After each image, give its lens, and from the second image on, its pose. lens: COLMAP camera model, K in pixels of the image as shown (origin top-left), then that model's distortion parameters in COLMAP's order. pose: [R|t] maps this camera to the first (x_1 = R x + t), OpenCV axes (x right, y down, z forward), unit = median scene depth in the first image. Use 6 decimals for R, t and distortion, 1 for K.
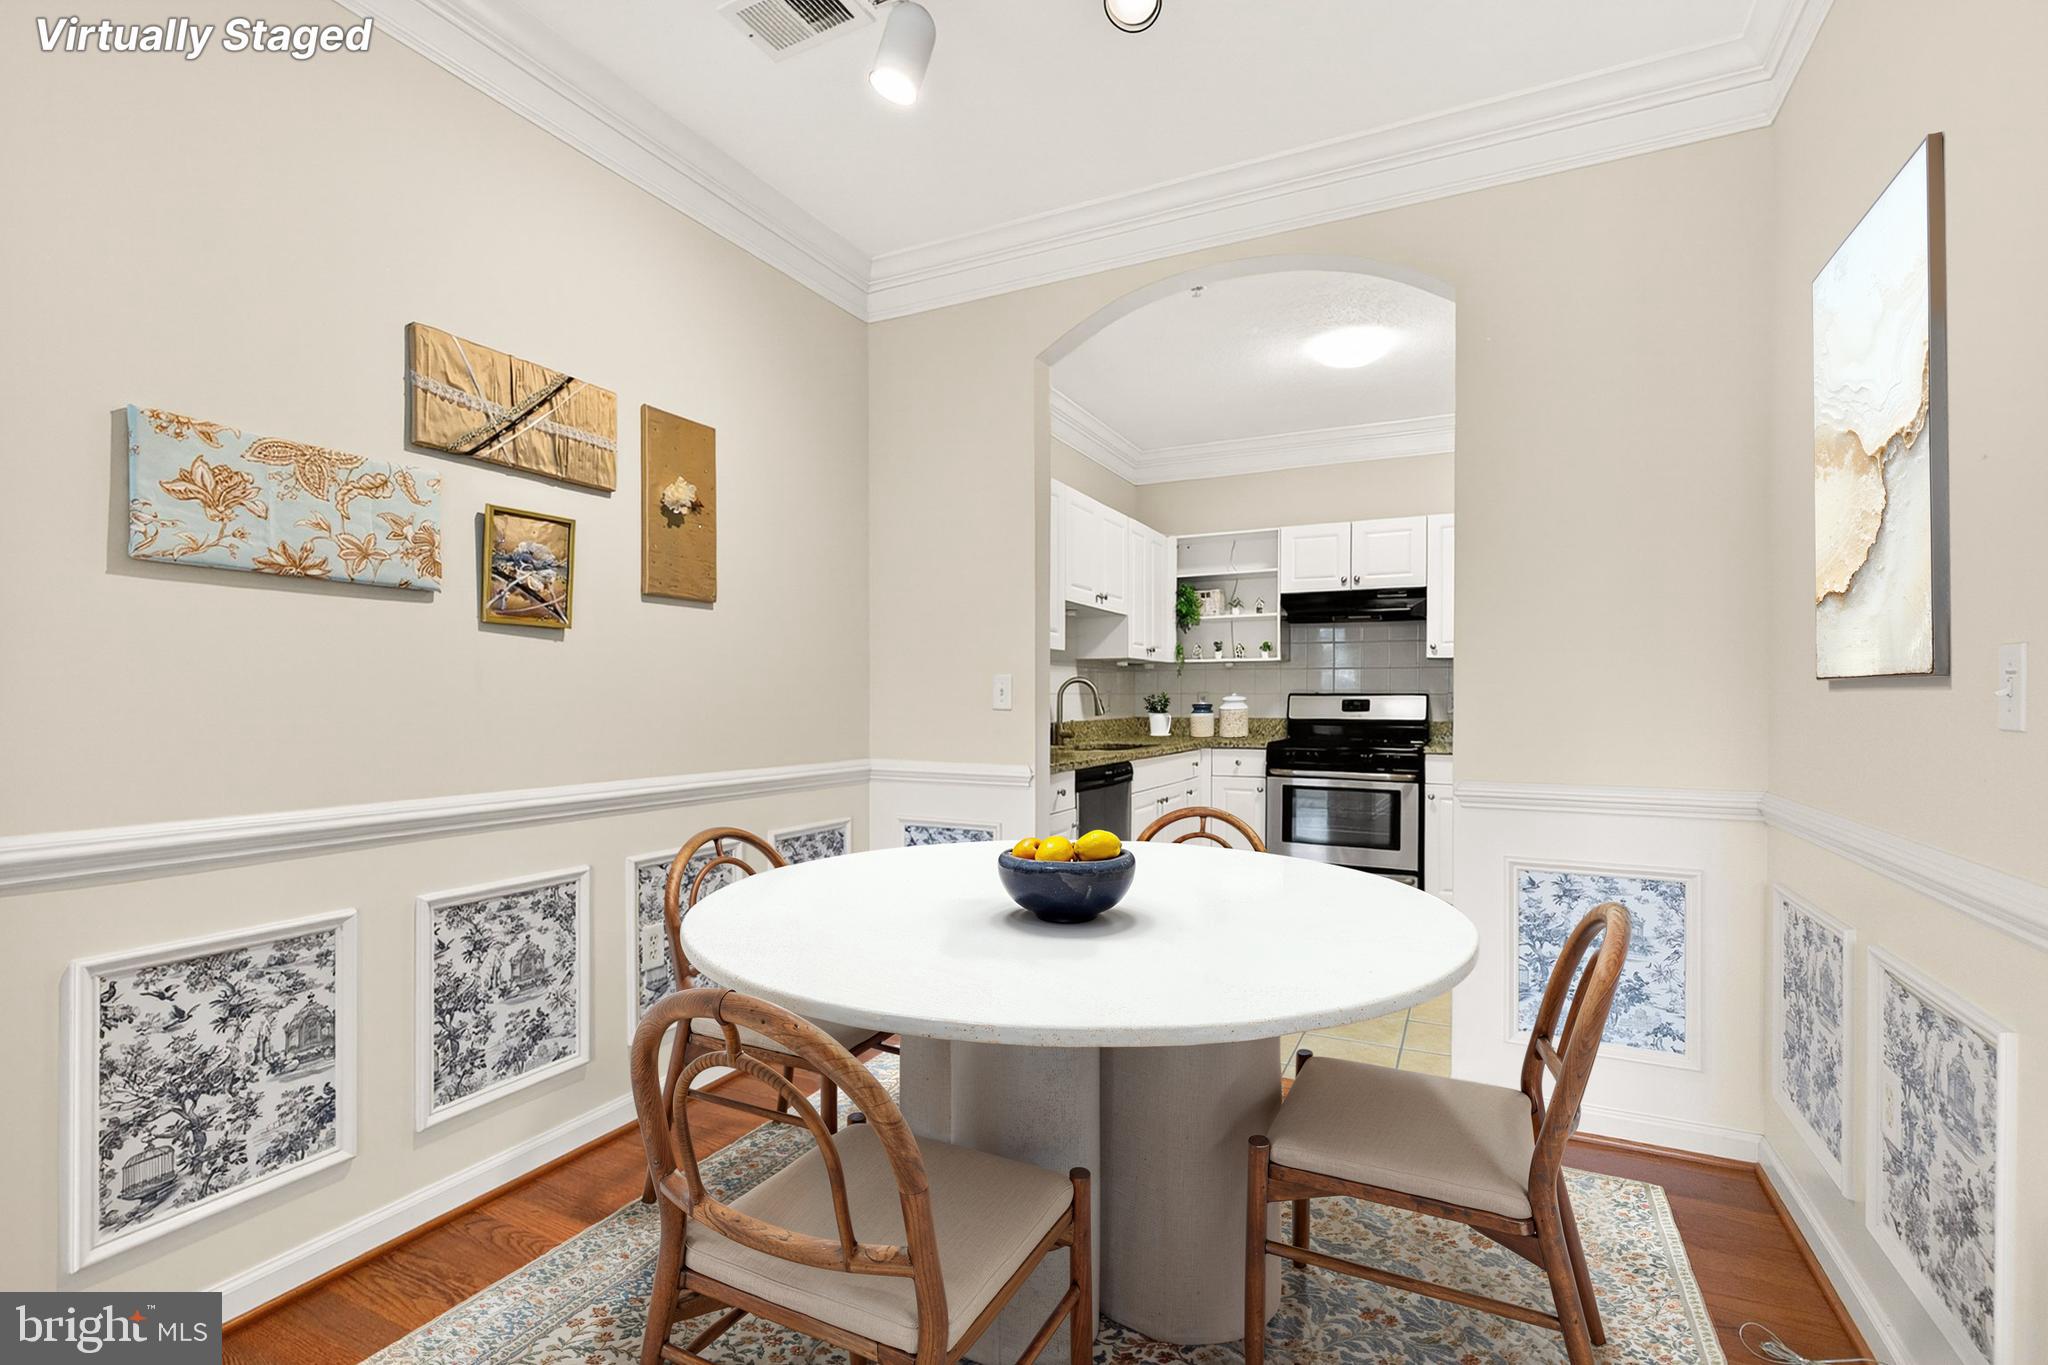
lens RADIAL K [[935.0, 0, 1006.4], [0, 935.0, 701.6], [0, 0, 1]] dist [0.010990, -0.001603]
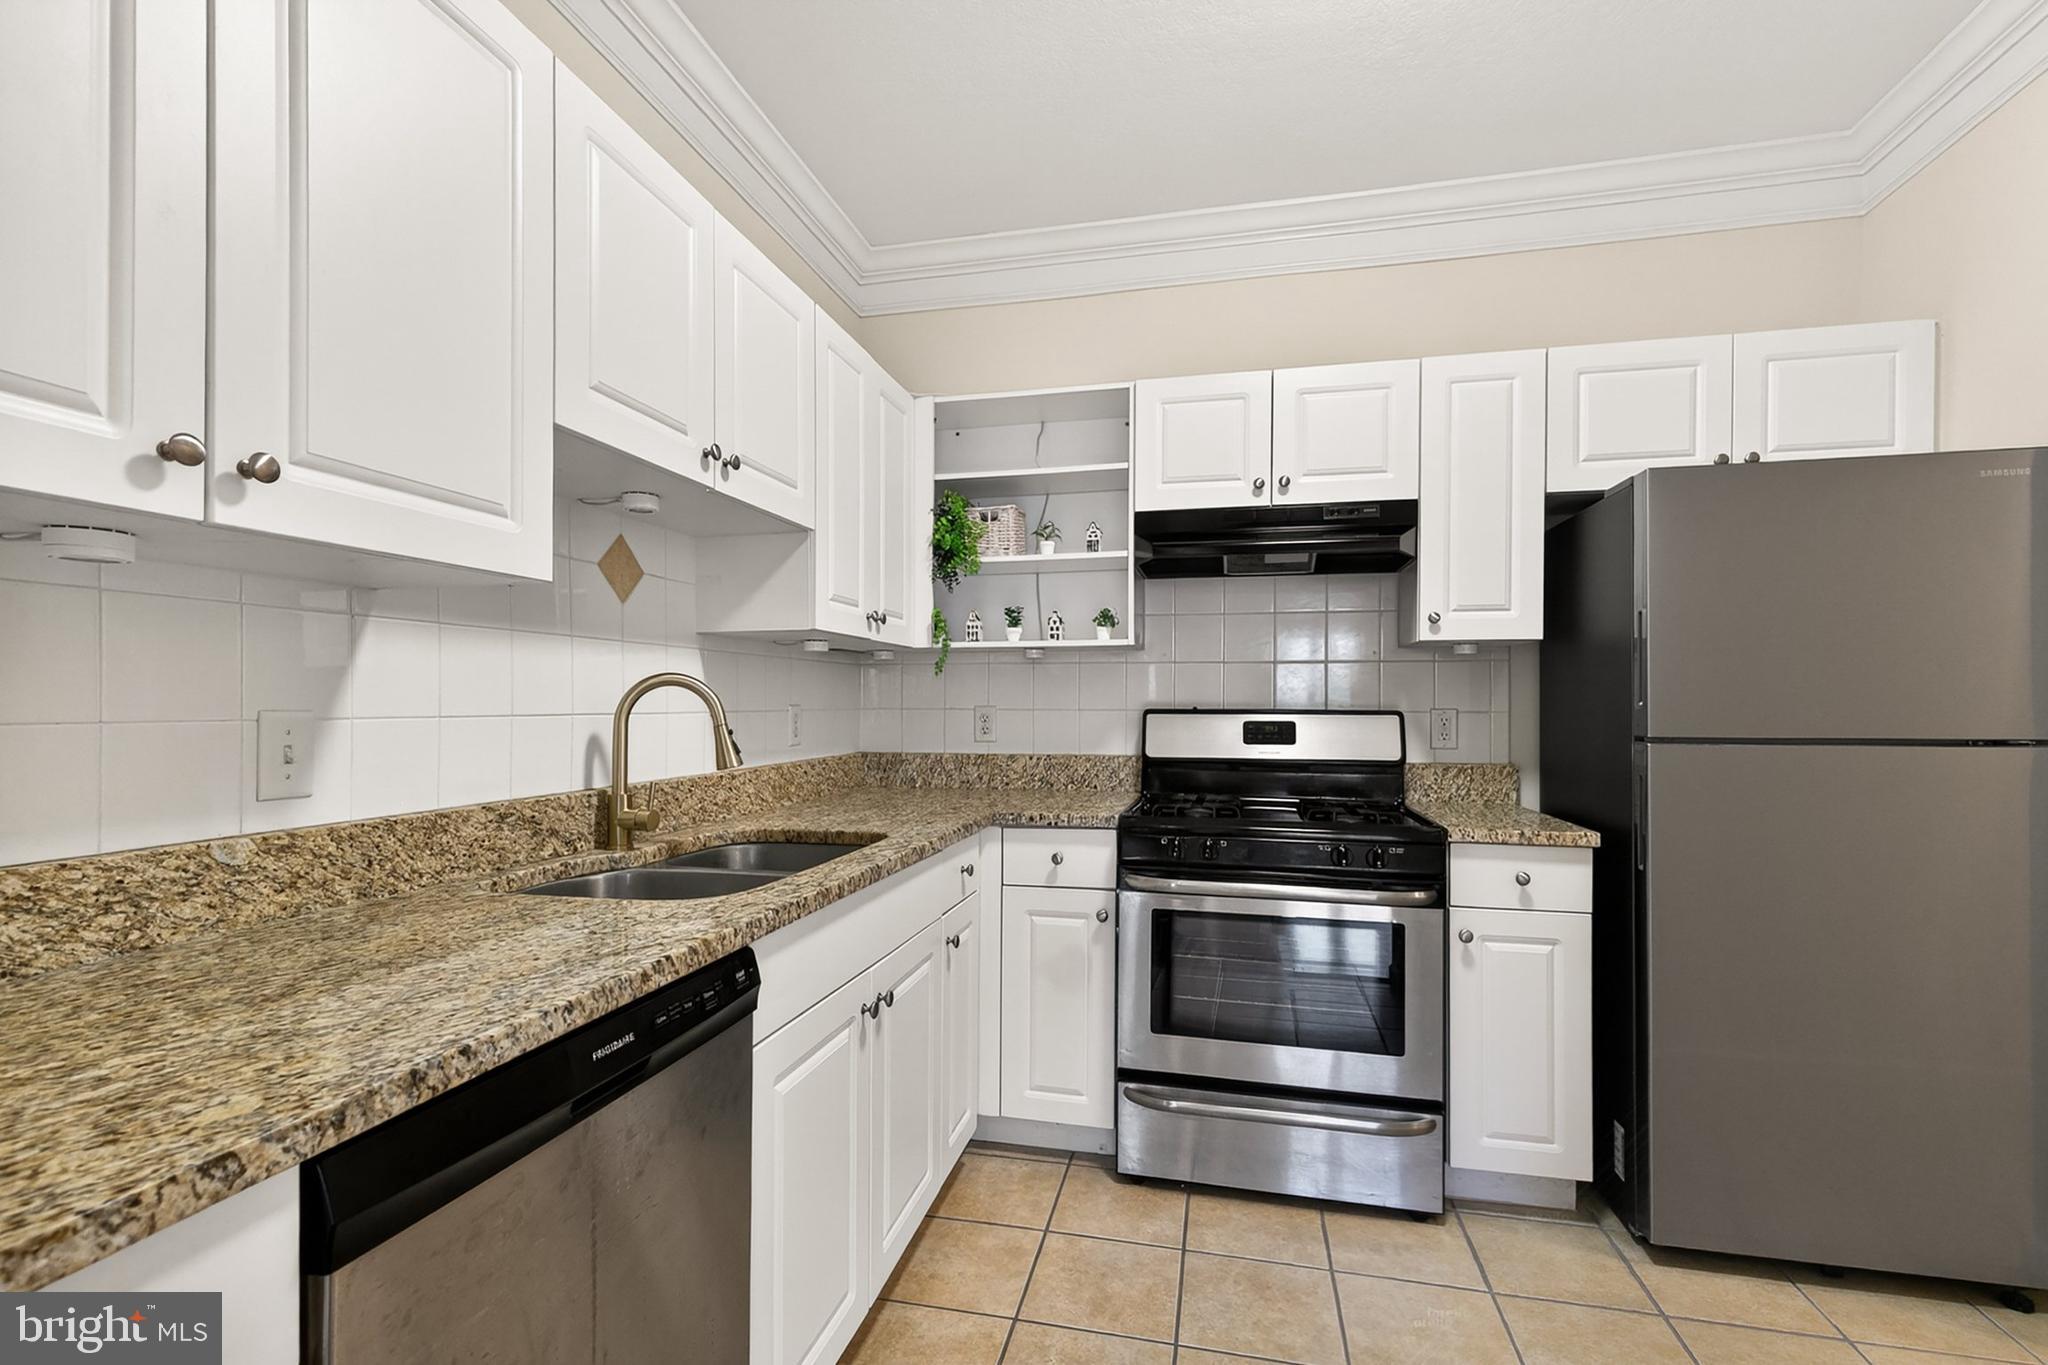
lens RADIAL K [[935.0, 0, 1017.4], [0, 935.0, 692.9], [0, 0, 1]] dist [0.010990, -0.001603]
pose [[0.970533, 0.005138, 0.240912, 0.109029], [-0.001732, 0.999896, -0.014347, -0.010255], [-0.240960, 0.013507, 0.970441, 0.520608]]
